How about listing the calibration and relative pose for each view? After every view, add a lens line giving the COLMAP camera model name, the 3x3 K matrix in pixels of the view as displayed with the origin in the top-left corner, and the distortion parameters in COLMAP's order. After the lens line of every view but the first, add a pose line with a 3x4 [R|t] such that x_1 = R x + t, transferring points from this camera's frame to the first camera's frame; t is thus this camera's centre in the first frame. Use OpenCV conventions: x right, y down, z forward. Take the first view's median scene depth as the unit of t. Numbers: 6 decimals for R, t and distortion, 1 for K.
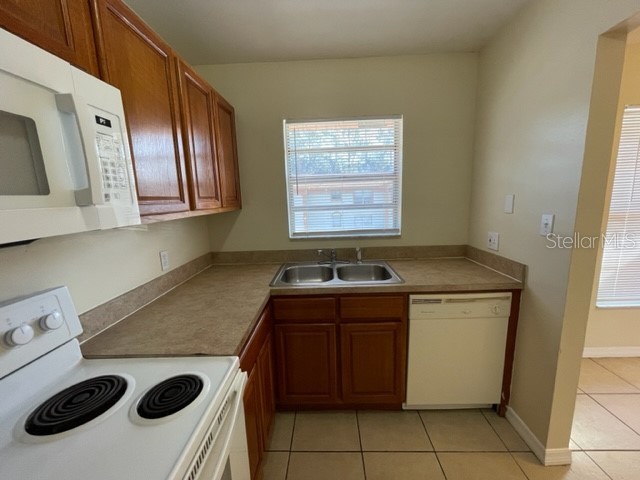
lens RADIAL K [[258.7, 0, 317.1], [0, 258.7, 240.6], [0, 0, 1]] dist [-0.001300, -0.000136]
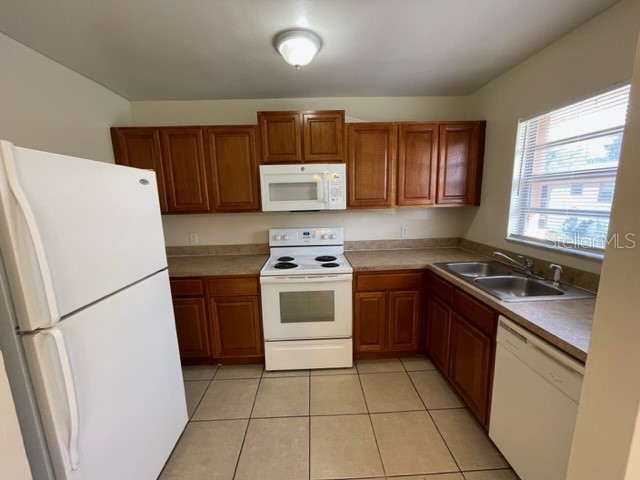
lens RADIAL K [[258.7, 0, 317.3], [0, 258.7, 240.5], [0, 0, 1]] dist [-0.001300, -0.000136]
pose [[0.072246, 0.203809, -0.976341, 0.975589], [-0.138557, 0.971458, 0.192537, -0.109508], [0.987716, 0.121369, 0.098423, 0.213853]]
